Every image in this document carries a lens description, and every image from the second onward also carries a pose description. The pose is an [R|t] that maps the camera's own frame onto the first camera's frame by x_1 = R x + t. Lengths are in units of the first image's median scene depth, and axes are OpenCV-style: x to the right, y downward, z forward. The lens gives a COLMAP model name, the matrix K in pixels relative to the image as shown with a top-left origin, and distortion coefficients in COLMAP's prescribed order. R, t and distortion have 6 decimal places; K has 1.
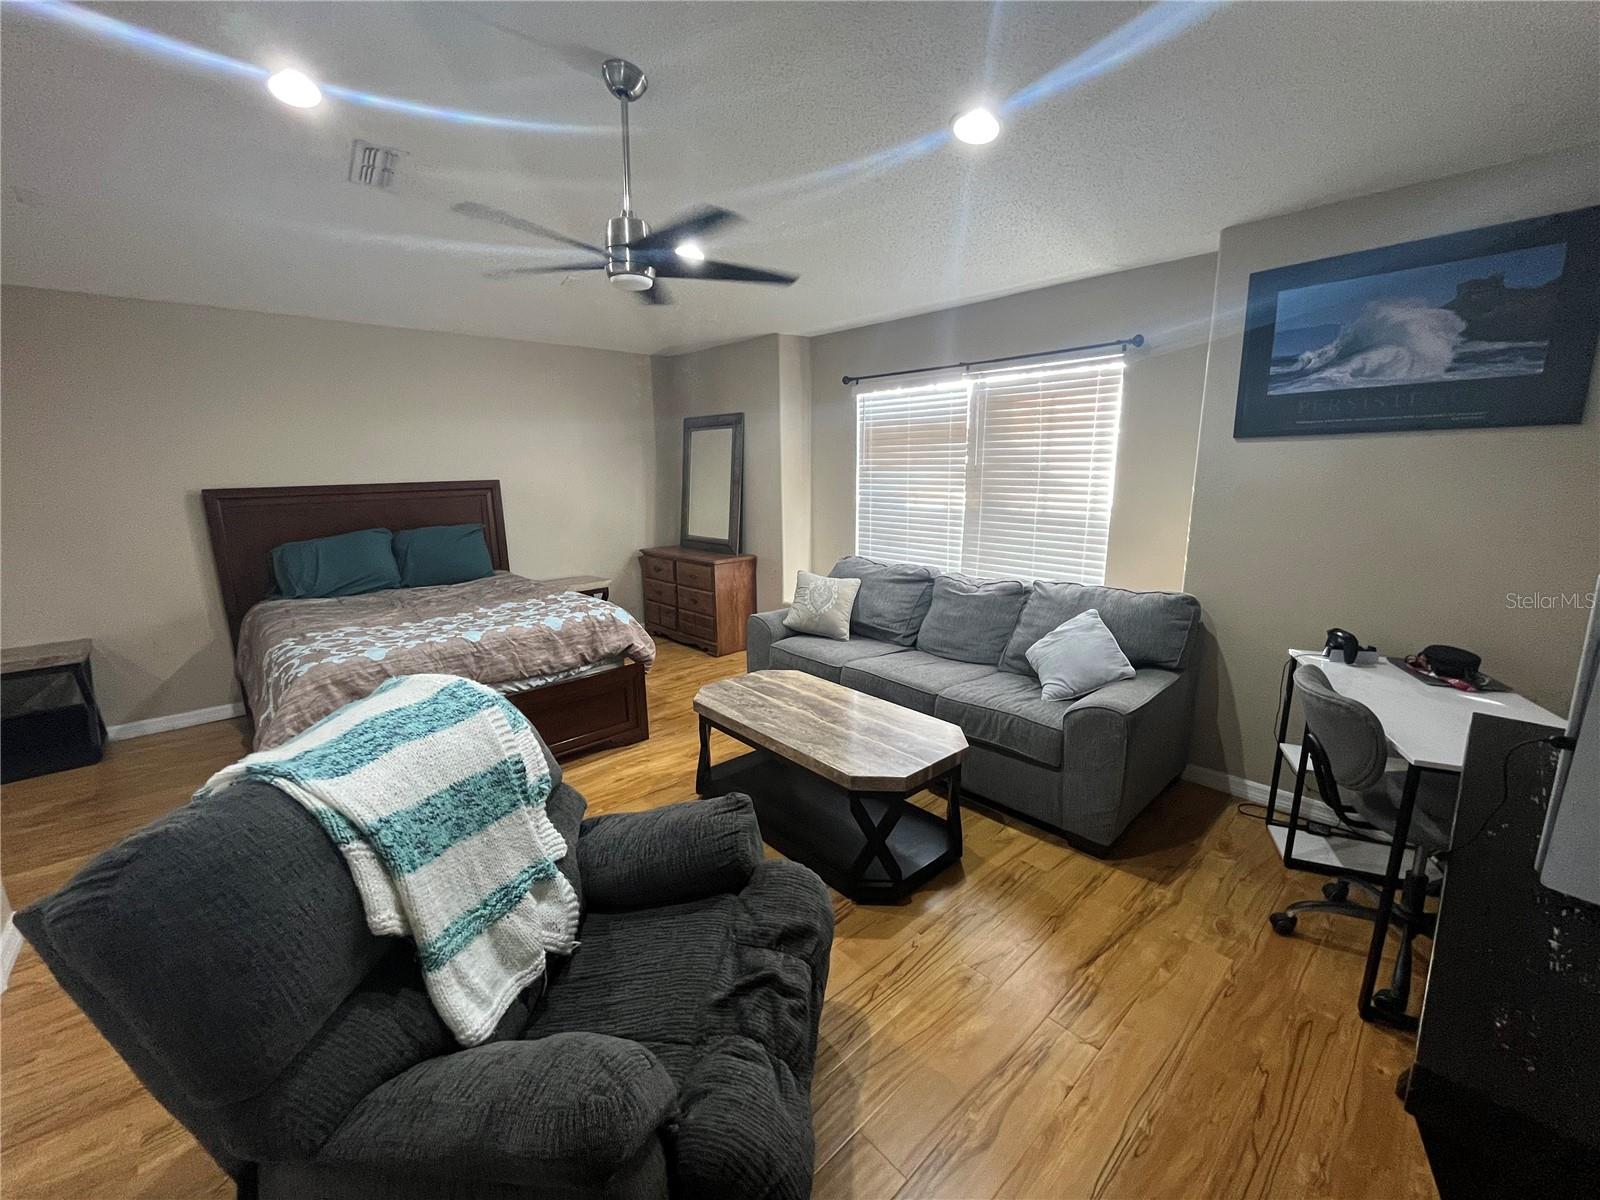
lens RADIAL K [[649.1, 0, 802.1], [0, 649.1, 591.9], [0, 0, 1]] dist [-0.007958, 0.000851]
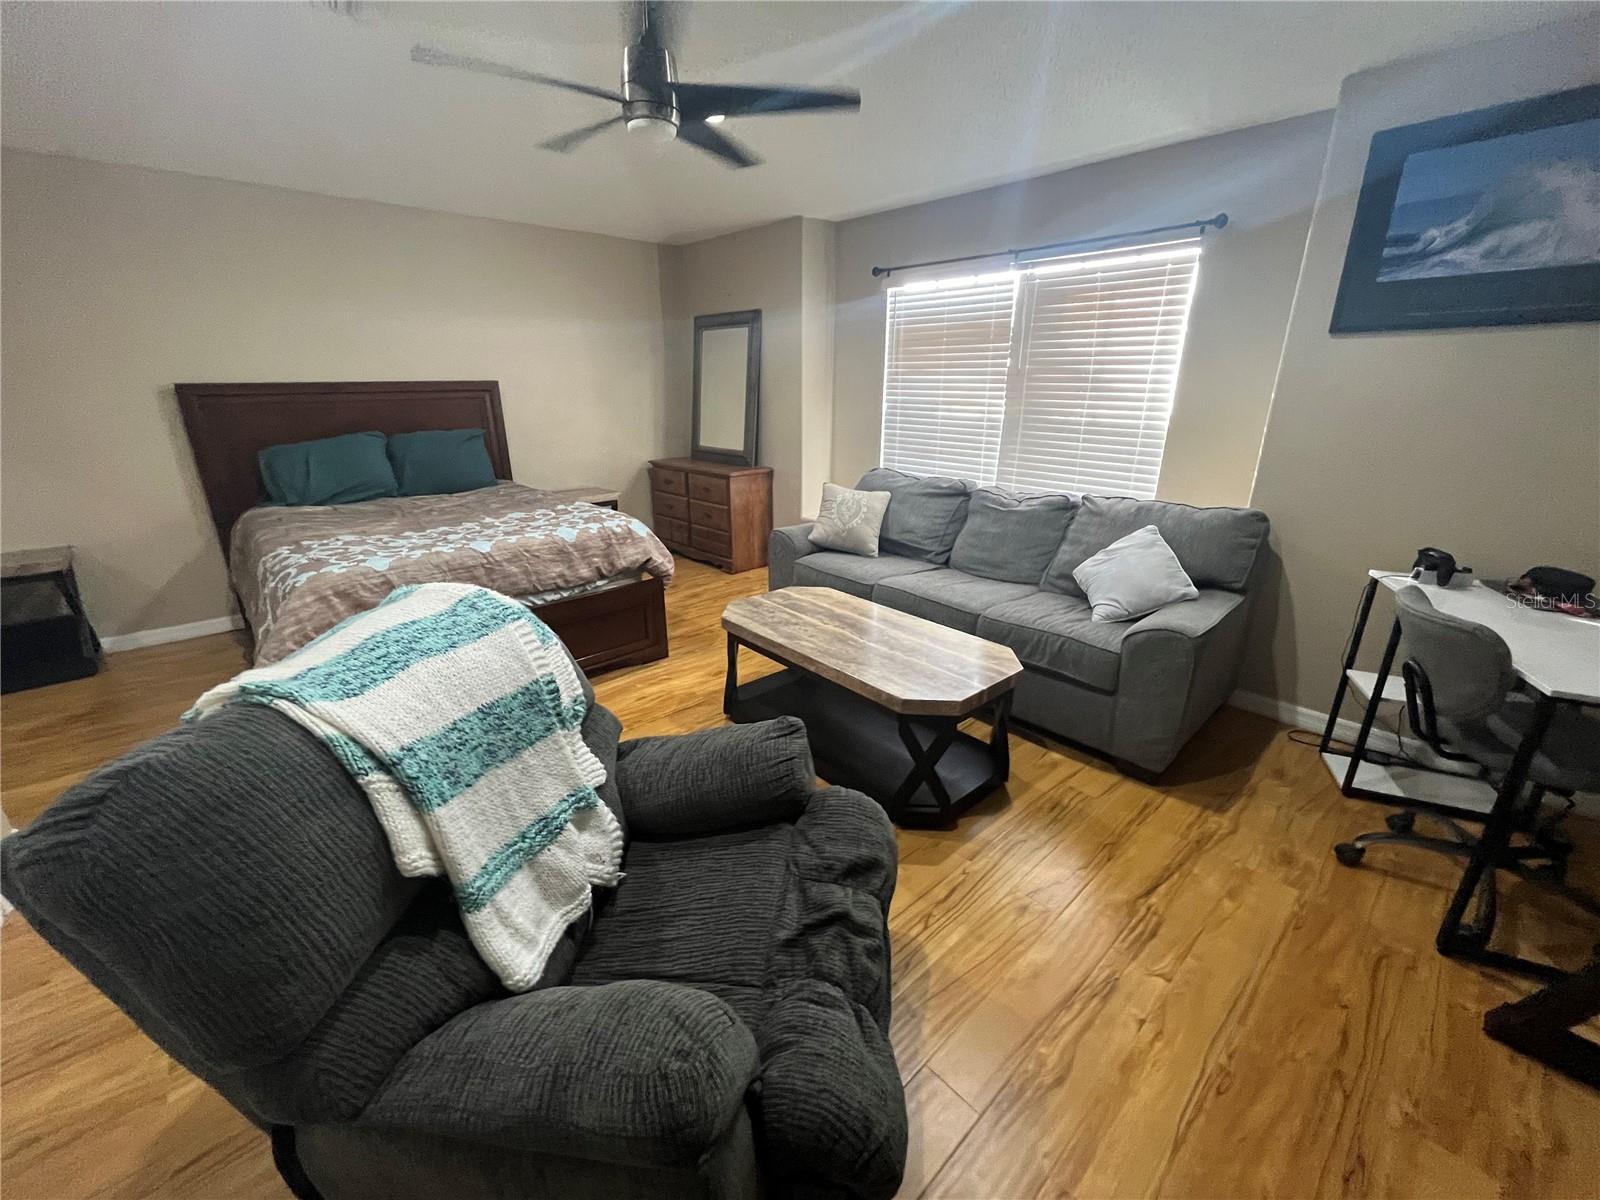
lens RADIAL K [[649.1, 0, 802.9], [0, 649.1, 595.3], [0, 0, 1]] dist [-0.007958, 0.000851]
pose [[0.999923, 0.011847, 0.003662, -0.061983], [-0.012214, 0.991952, 0.126025, 0.018337], [-0.002140, -0.126060, 0.992020, 0.084252]]
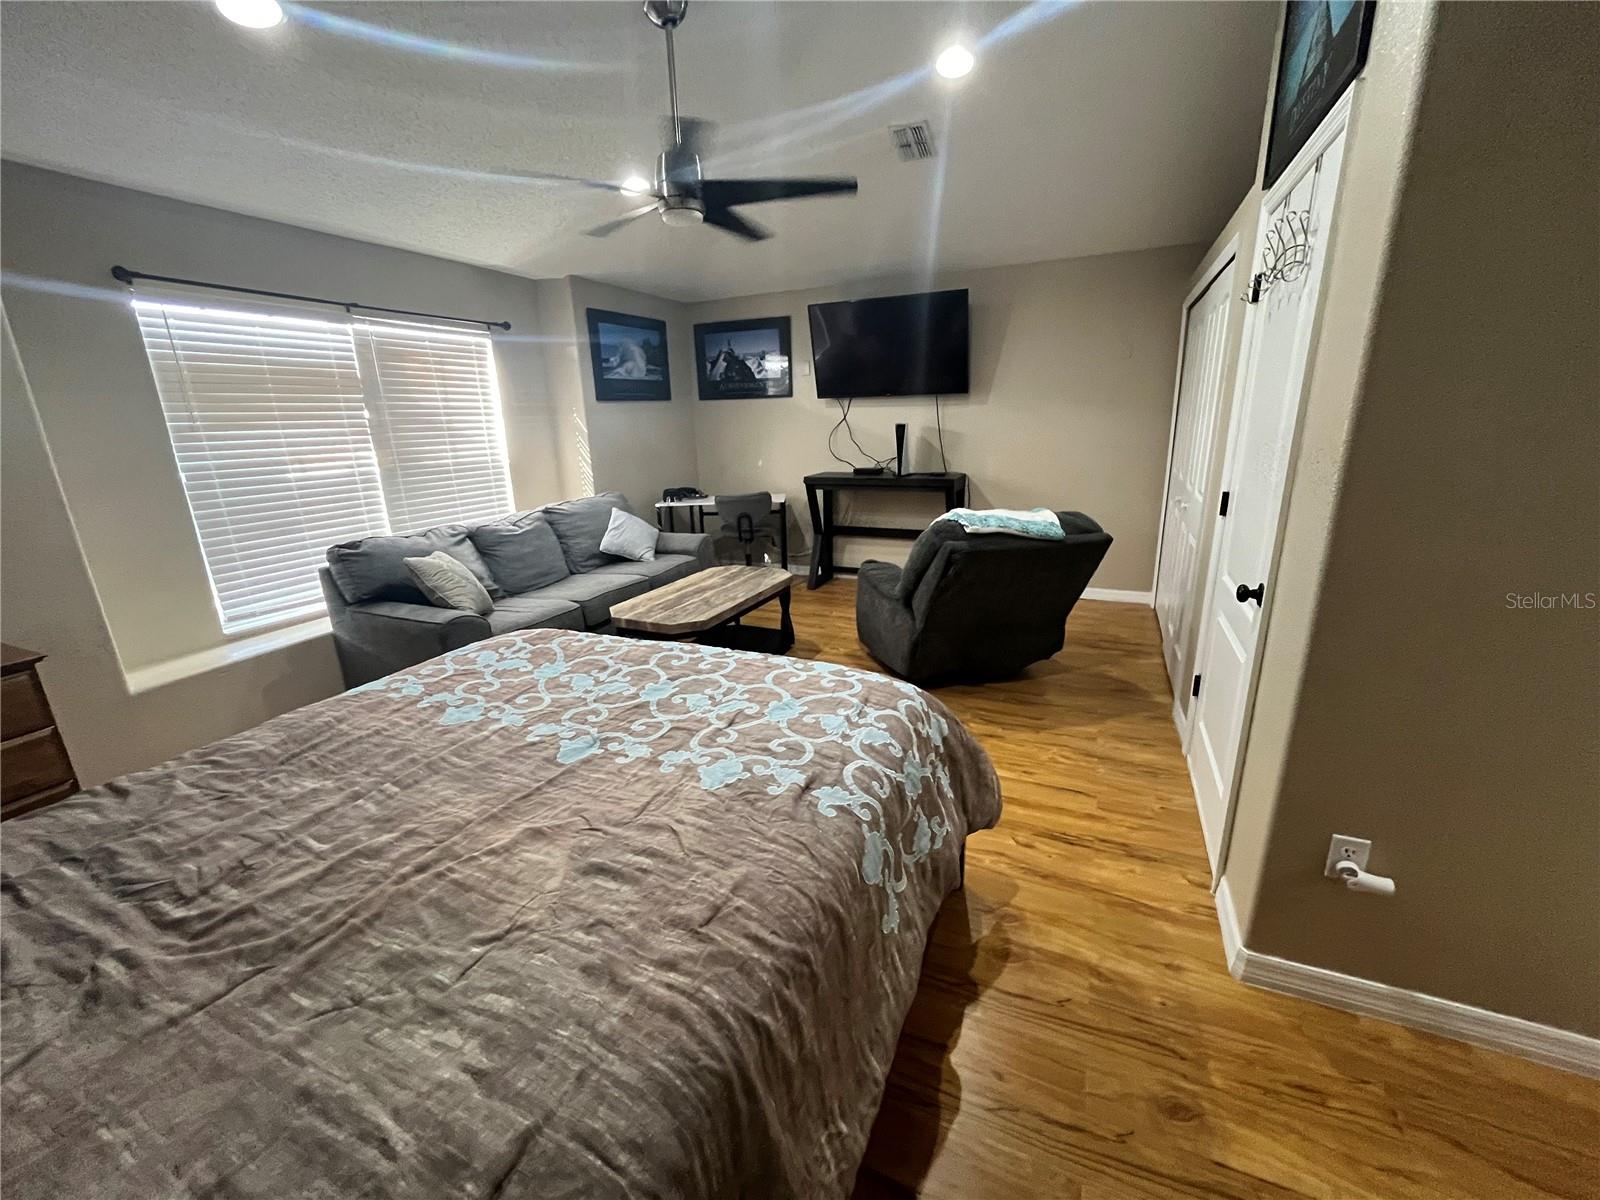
lens RADIAL K [[649.1, 0, 796.9], [0, 649.1, 594.7], [0, 0, 1]] dist [-0.007958, 0.000851]
pose [[-0.397782, -0.225885, 0.889239, -1.405510], [0.204011, 0.923177, 0.325766, -0.239226], [-0.894511, 0.310998, -0.321140, 1.392427]]
